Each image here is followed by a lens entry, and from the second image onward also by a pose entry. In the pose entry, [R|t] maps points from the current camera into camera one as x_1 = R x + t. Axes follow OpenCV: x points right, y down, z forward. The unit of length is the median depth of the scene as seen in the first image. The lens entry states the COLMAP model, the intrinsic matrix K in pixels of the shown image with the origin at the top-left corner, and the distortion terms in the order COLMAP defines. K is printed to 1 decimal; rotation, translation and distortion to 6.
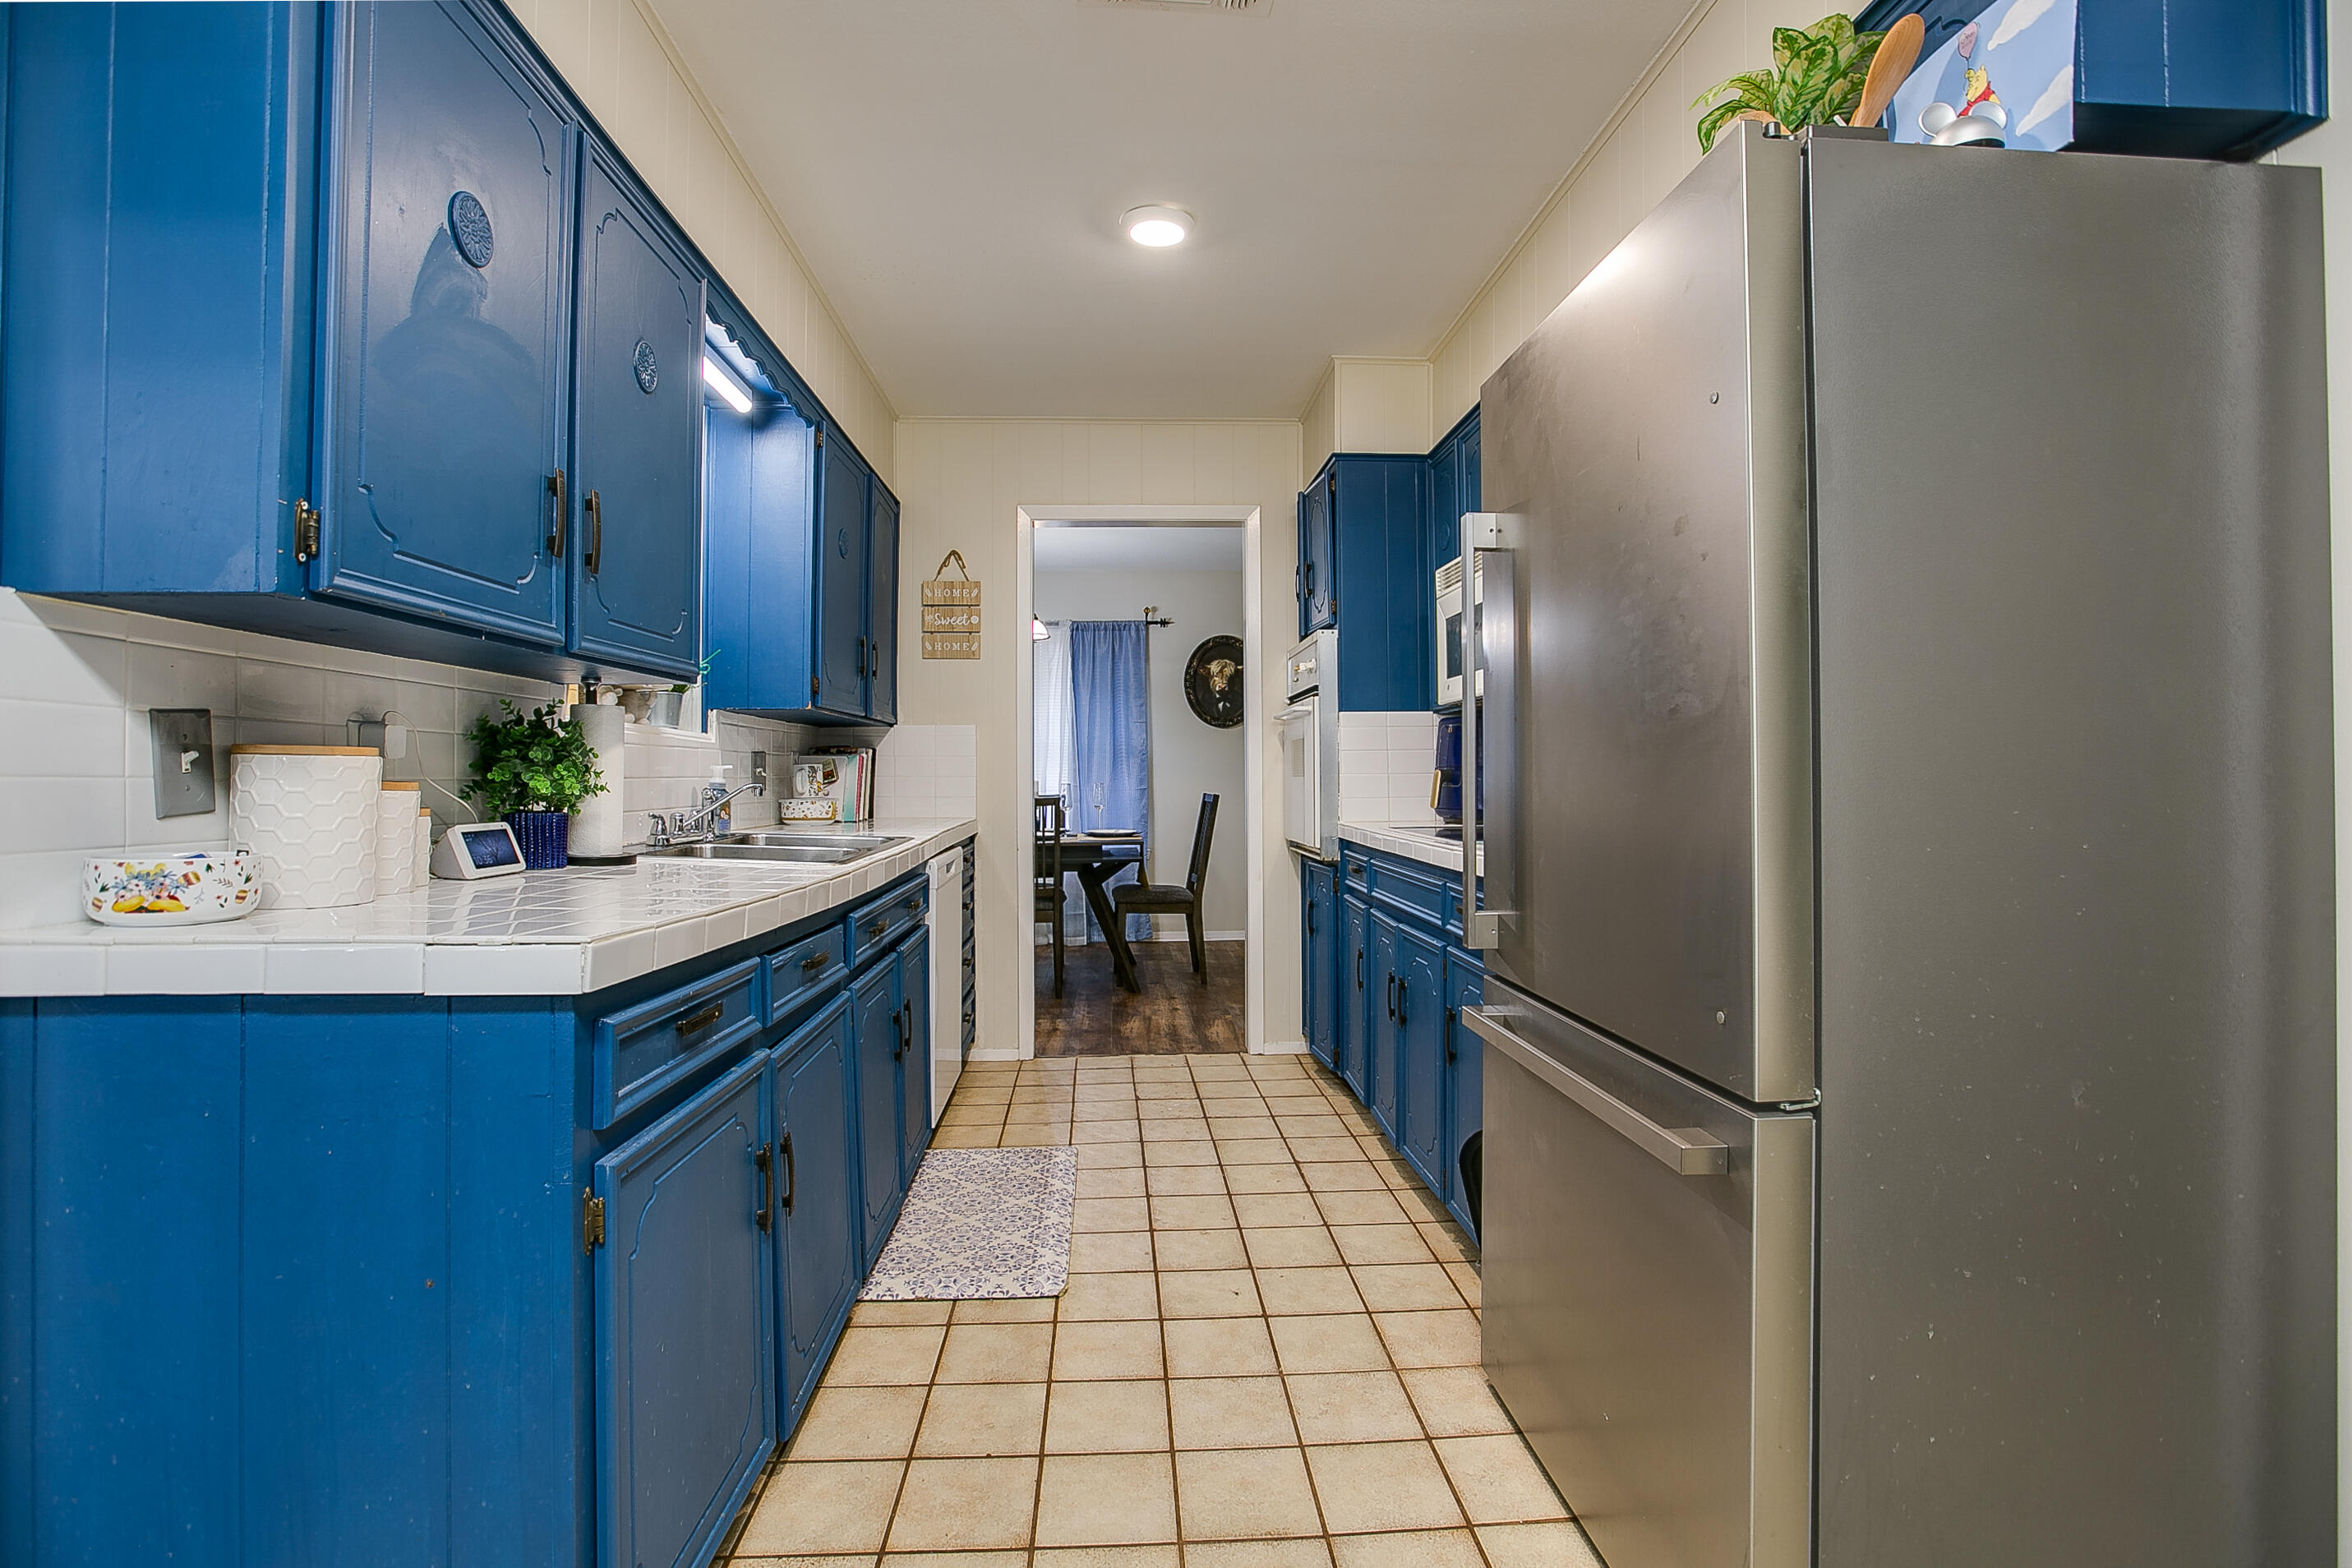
lens RADIAL K [[1038.3, 0, 1176.0], [0, 1038.3, 784.0], [0, 0, 1]] dist [0.000008, 0.000032]
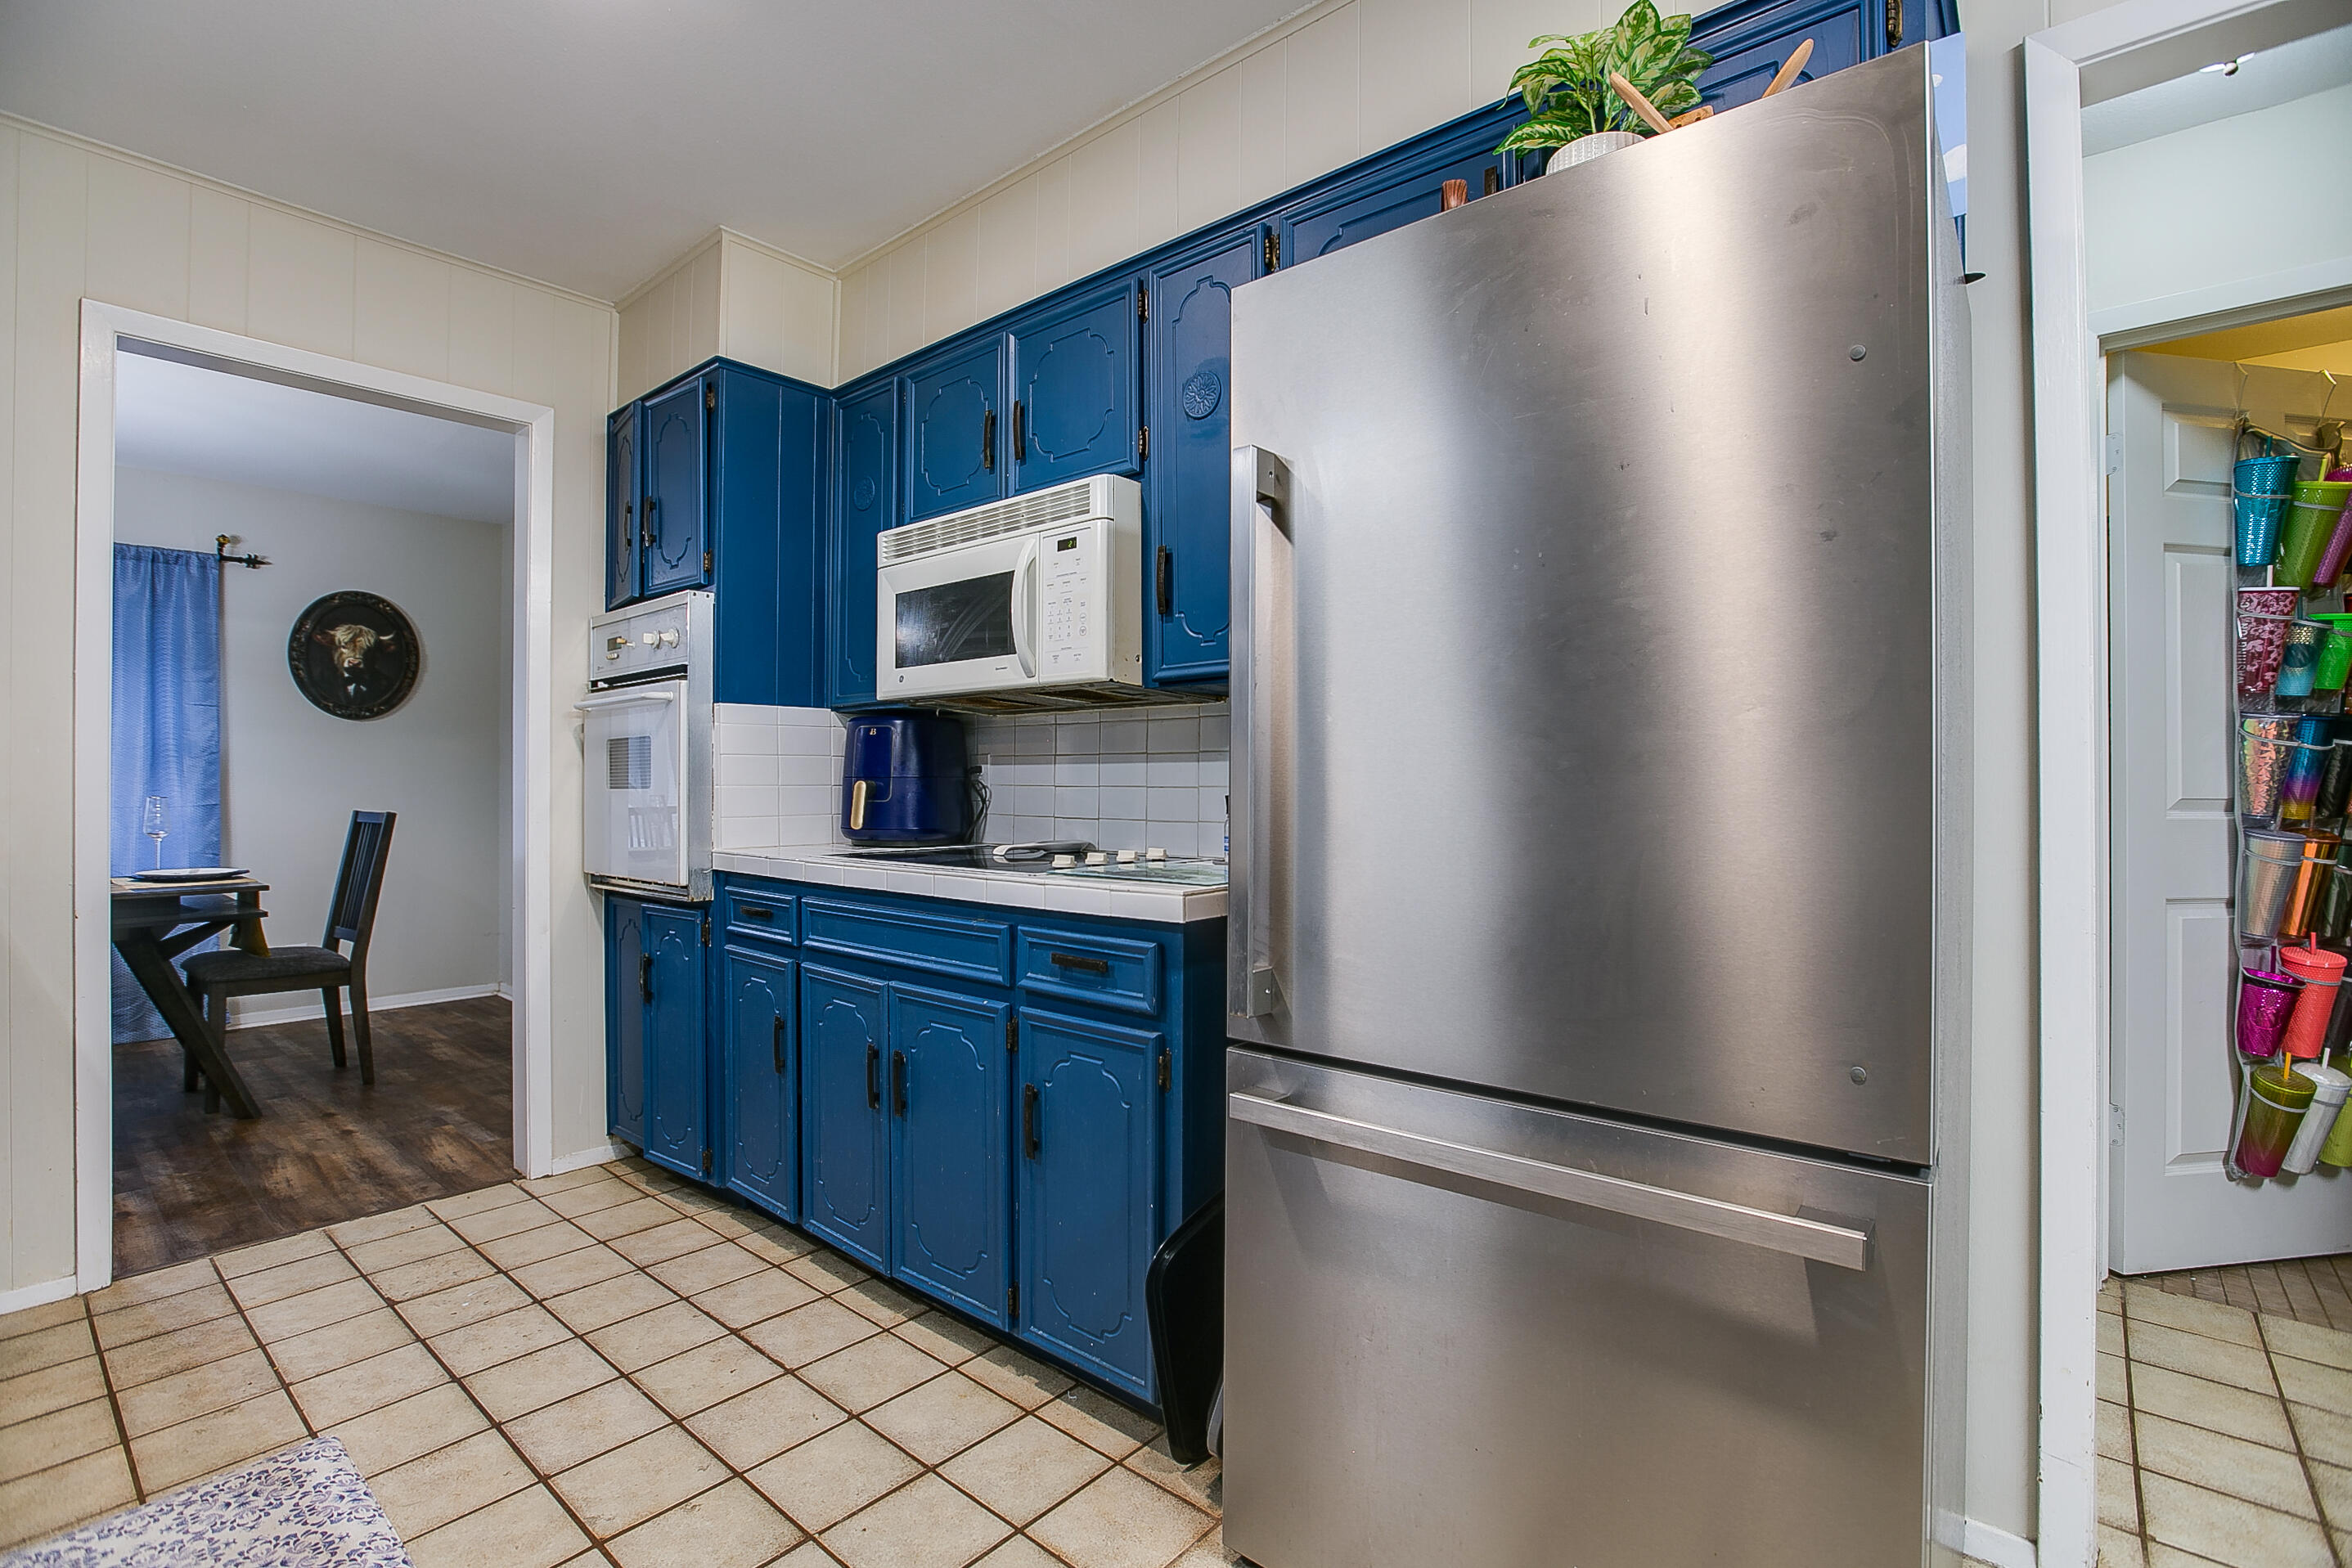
lens RADIAL K [[1053.9, 0, 1123.5], [0, 1053.9, 786.6], [0, 0, 1]] dist [-0.034865, 0.016953]
pose [[0.723214, 0.003686, 0.690614, -0.110398], [0.001712, 0.999973, -0.007130, -0.001935], [-0.690622, 0.006339, 0.723189, 0.177742]]
